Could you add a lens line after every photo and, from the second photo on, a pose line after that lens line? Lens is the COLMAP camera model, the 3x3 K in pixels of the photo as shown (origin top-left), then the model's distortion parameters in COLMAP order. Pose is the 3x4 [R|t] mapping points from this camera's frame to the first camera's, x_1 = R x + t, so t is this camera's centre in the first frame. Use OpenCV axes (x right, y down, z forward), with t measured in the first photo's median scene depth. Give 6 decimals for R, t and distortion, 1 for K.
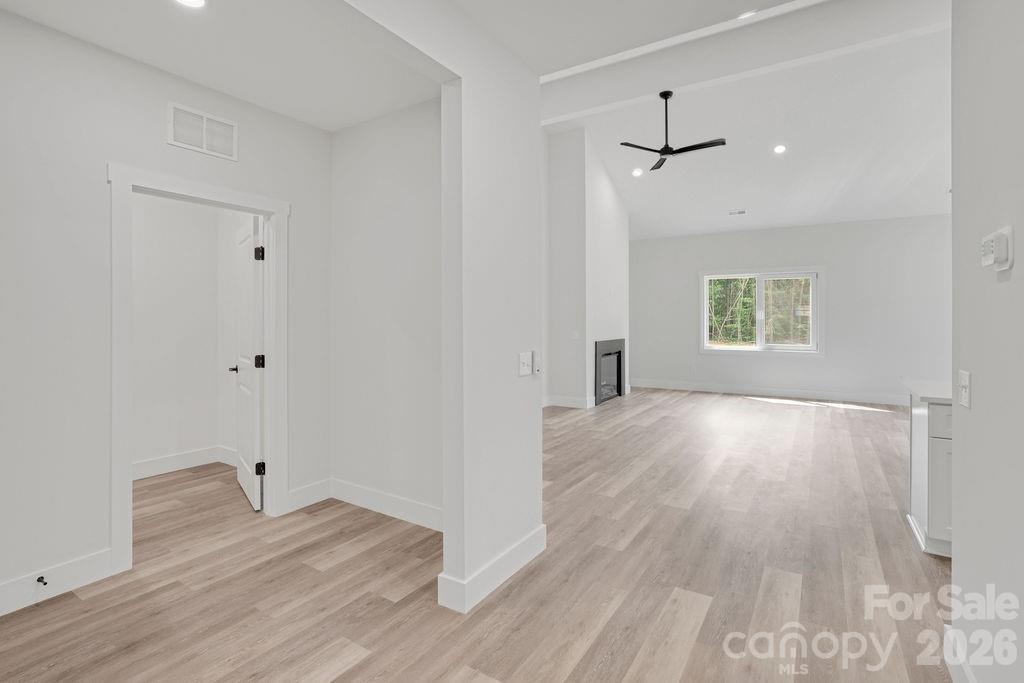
lens RADIAL K [[519.1, 0, 512.2], [0, 519.1, 324.4], [0, 0, 1]] dist [-0.000939, 0.000224]
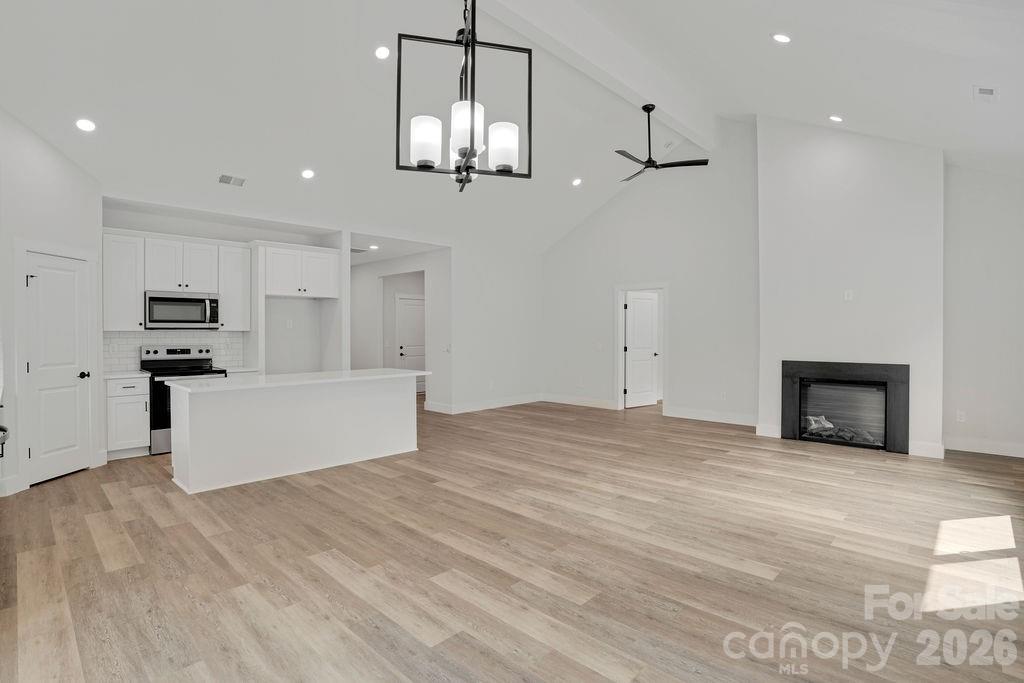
lens RADIAL K [[500.3, 0, 508.4], [0, 500.3, 340.1], [0, 0, 1]] dist [-0.043385, 0.001008]
pose [[-0.204607, 0.019473, -0.978650, 1.280639], [-0.009359, 0.999717, 0.021849, -0.016201], [0.978799, 0.013629, -0.204367, 0.933359]]
